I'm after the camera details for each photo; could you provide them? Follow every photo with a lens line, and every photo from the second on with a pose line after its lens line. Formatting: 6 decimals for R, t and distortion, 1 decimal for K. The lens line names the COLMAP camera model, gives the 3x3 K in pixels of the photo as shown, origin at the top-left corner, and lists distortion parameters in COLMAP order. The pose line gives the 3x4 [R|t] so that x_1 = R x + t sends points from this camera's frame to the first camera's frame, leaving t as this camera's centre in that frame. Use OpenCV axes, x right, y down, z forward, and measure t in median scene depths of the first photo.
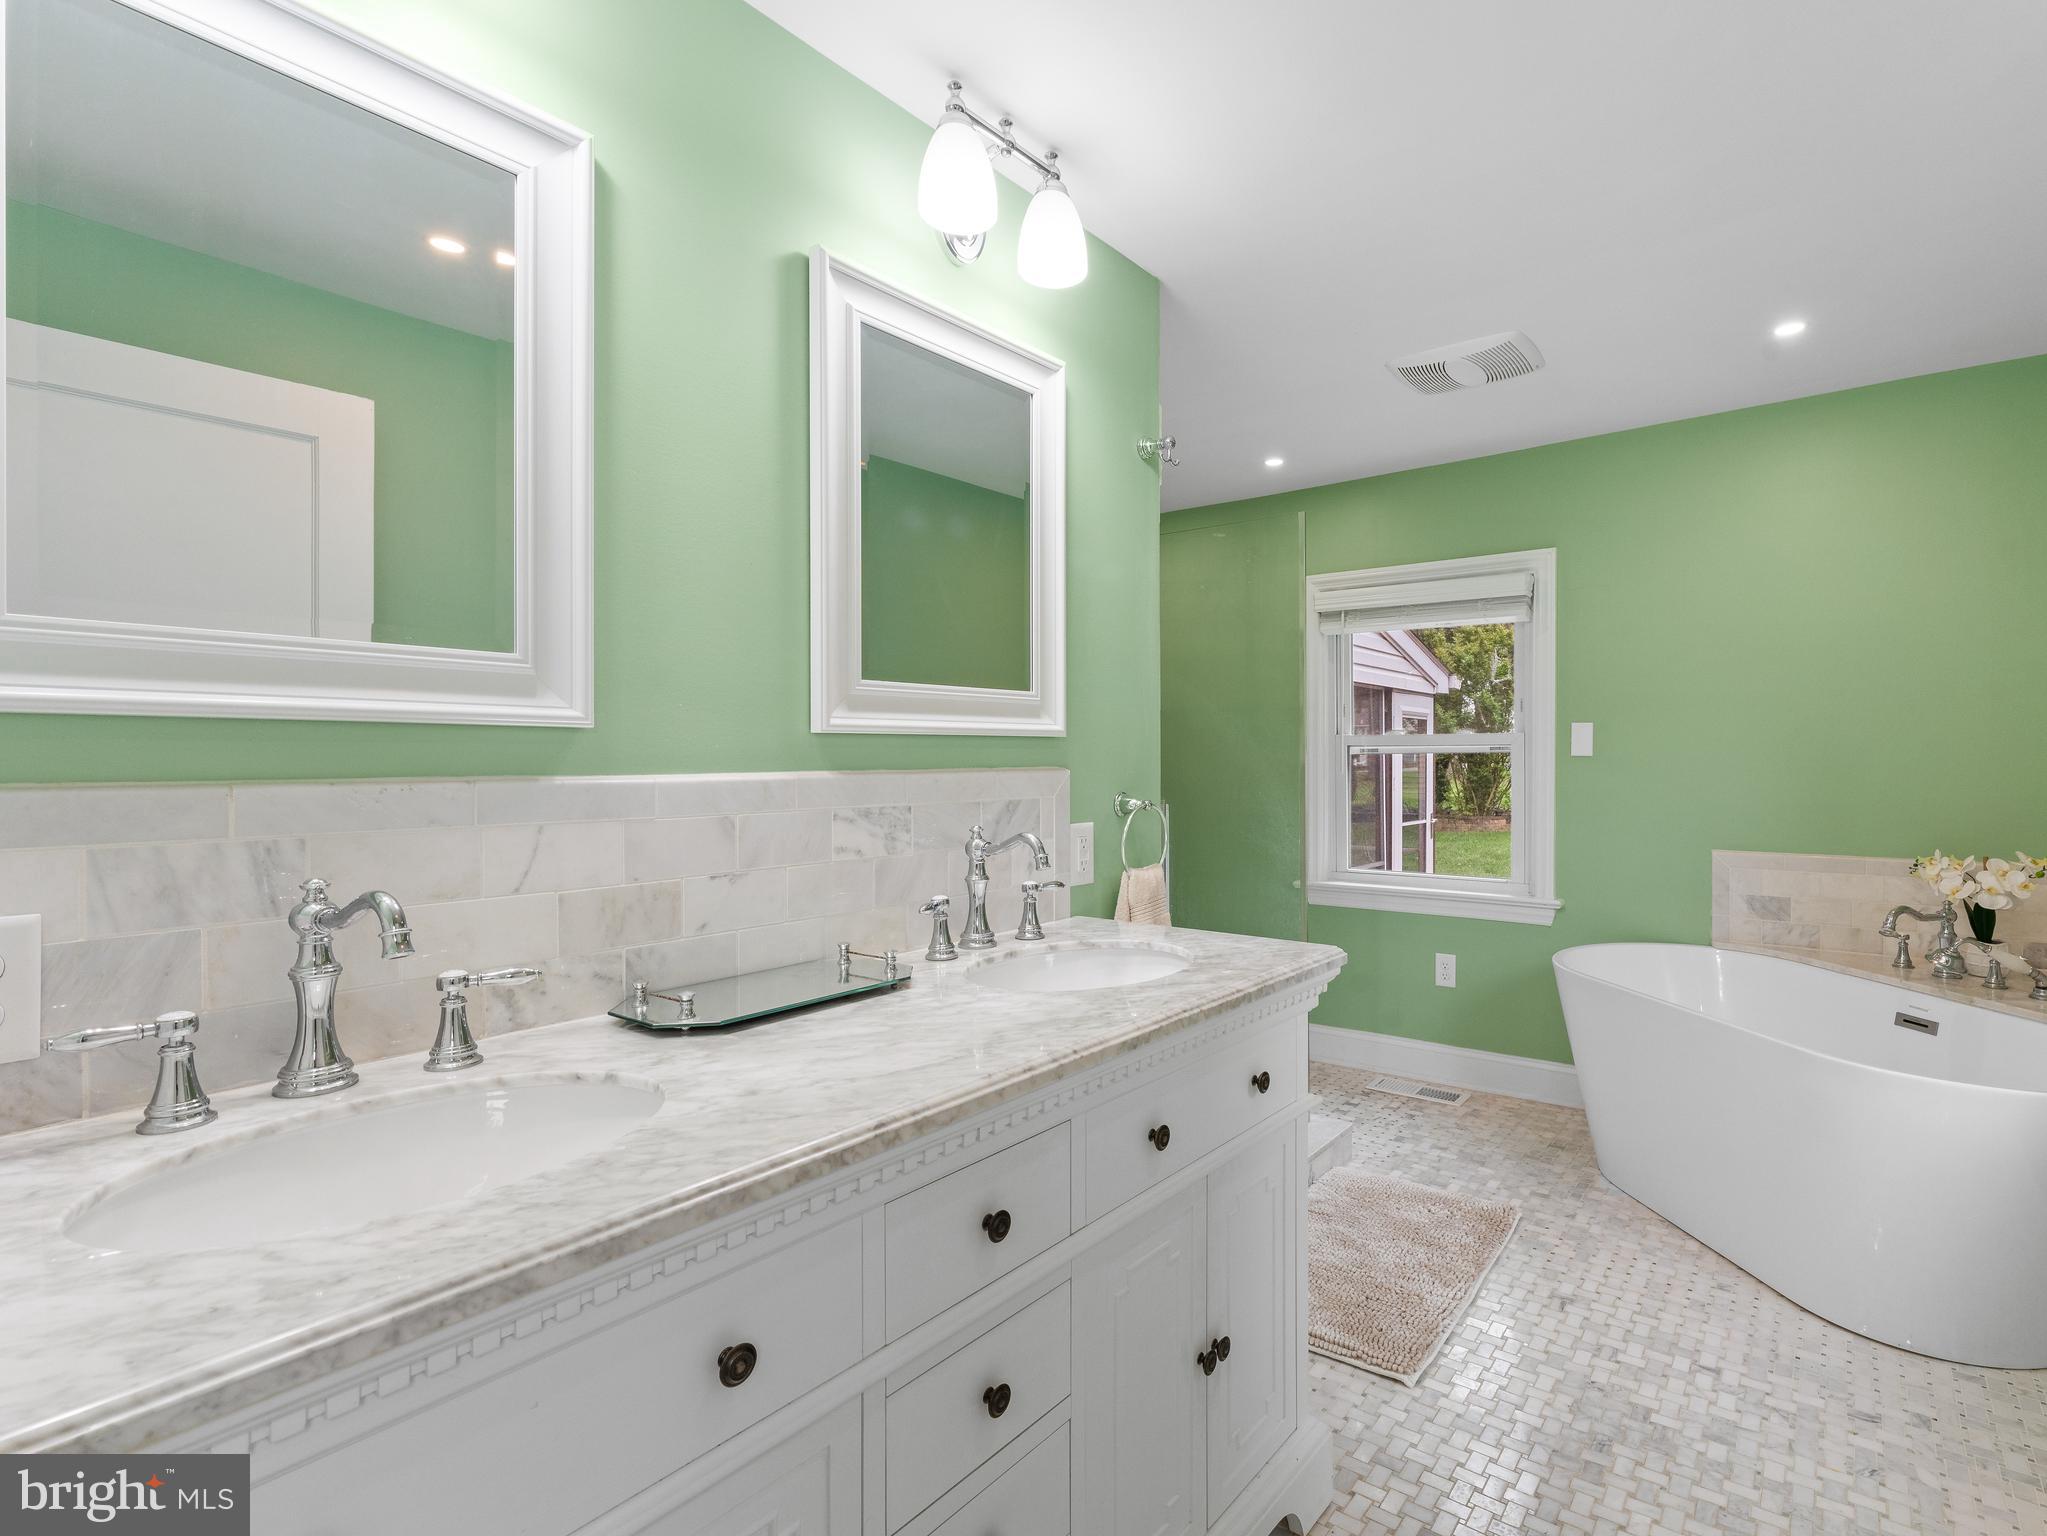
lens RADIAL K [[996.4, 0, 1023.5], [0, 996.4, 768.0], [0, 0, 1]] dist [0.000167, 0.000033]
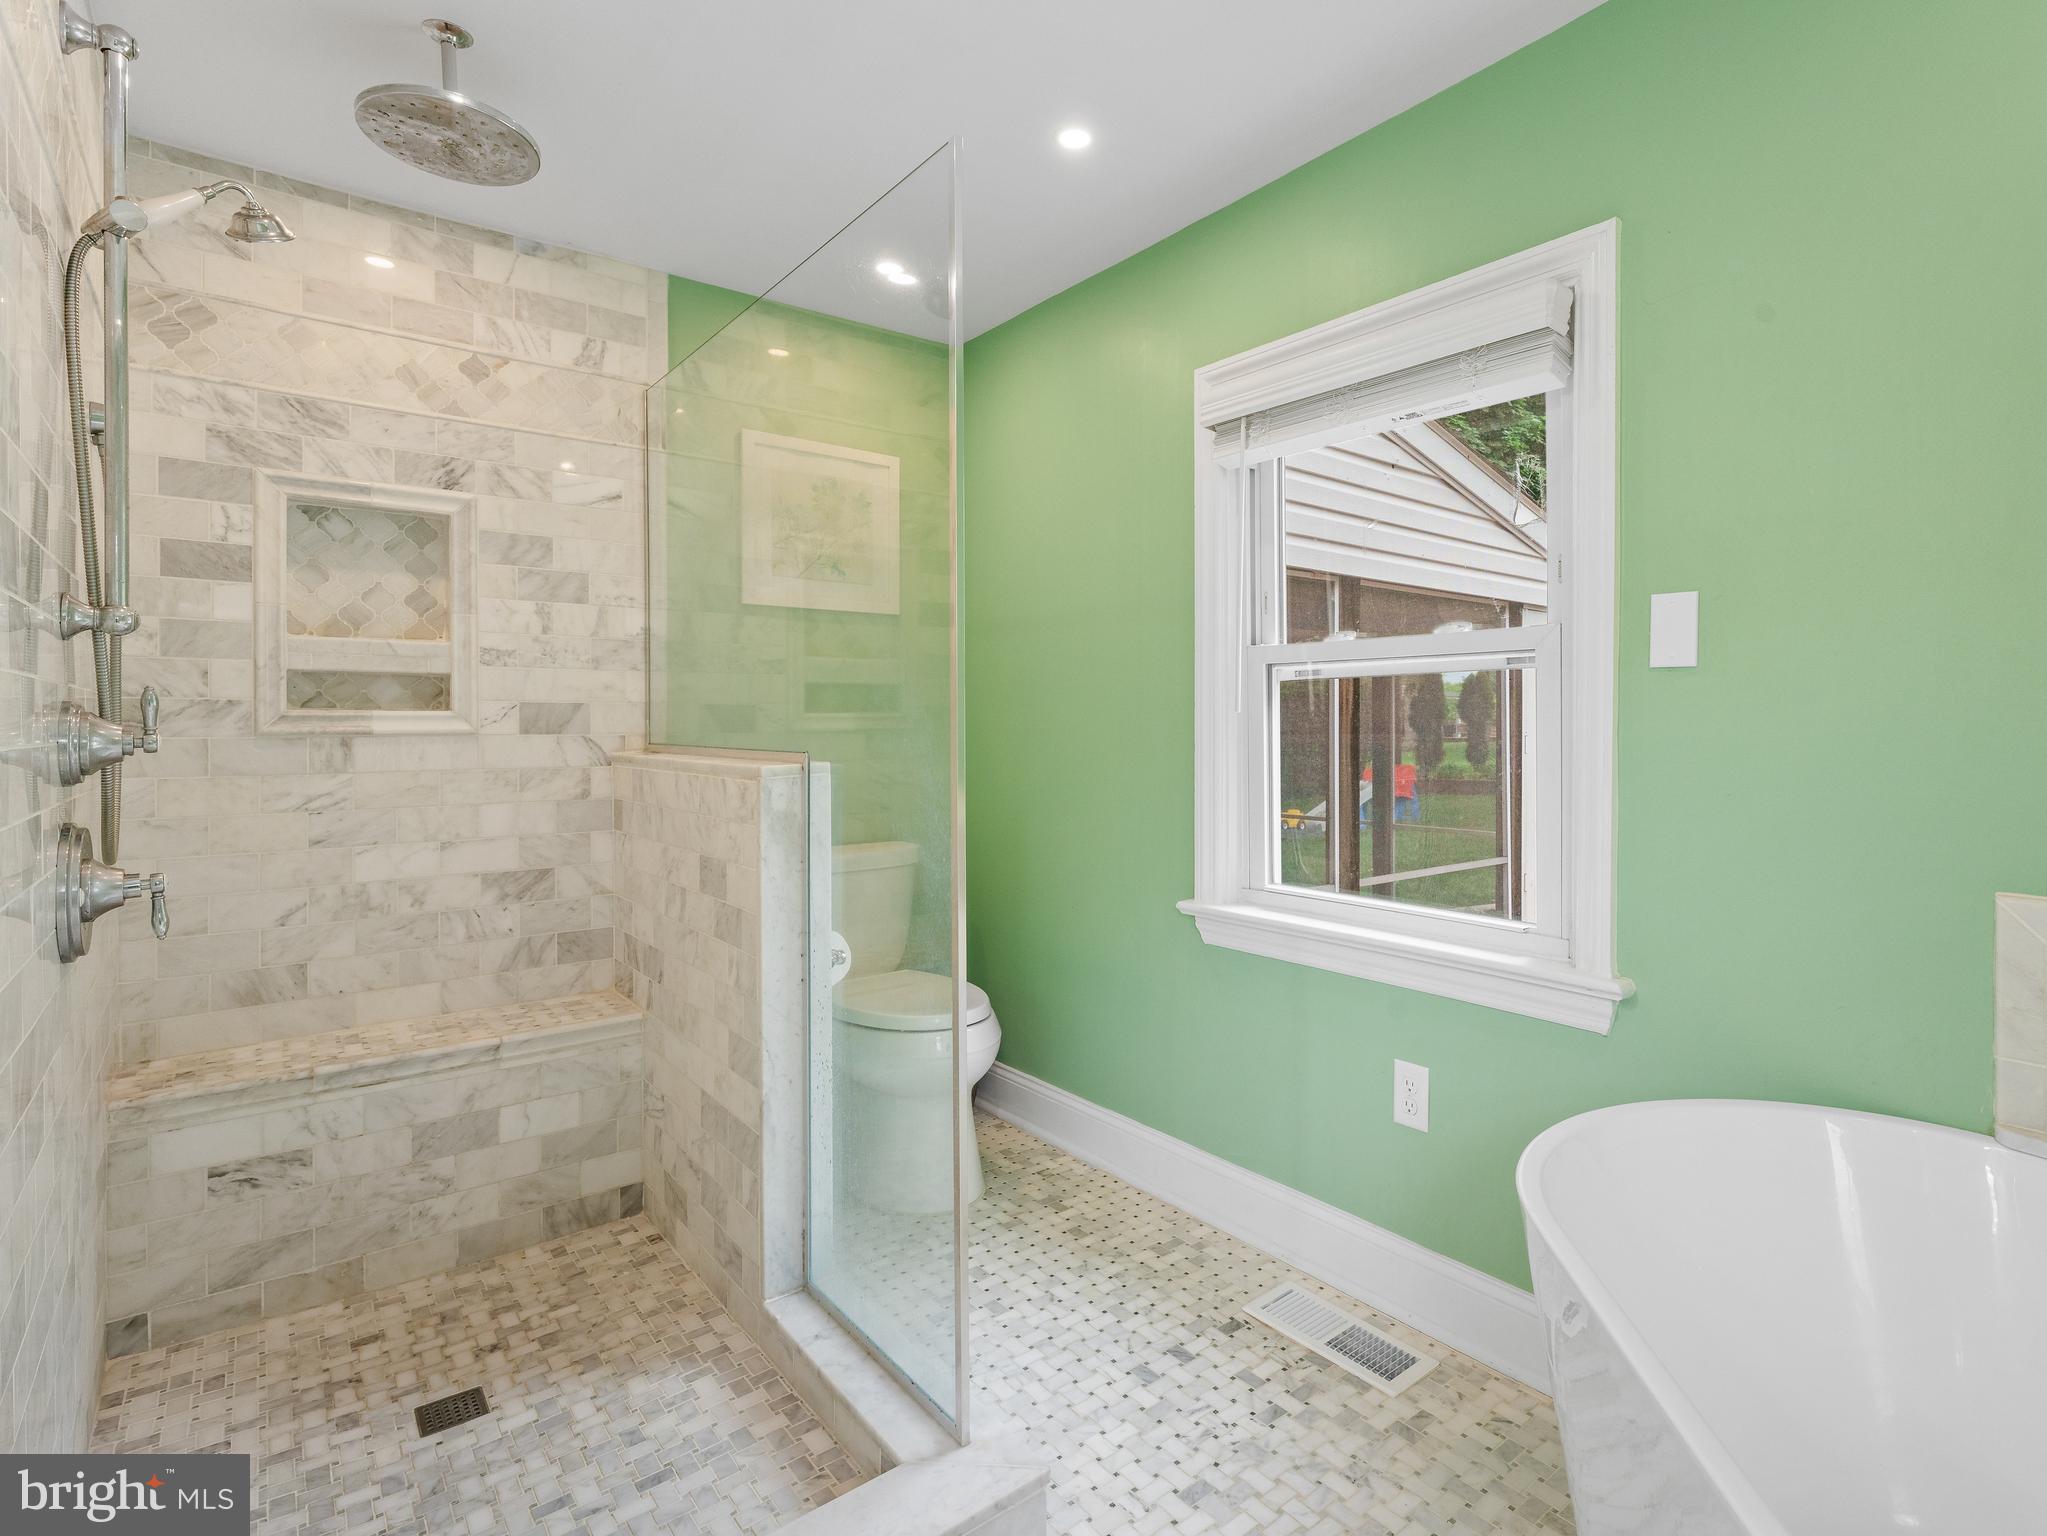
lens RADIAL K [[1015.8, 0, 1031.1], [0, 1015.8, 725.8], [0, 0, 1]] dist [-0.000477, -0.000799]
pose [[0.976183, 0.004827, -0.216896, 0.368757], [-0.005948, 0.999972, -0.004514, 0.017887], [0.216868, 0.005696, 0.976184, 0.477929]]
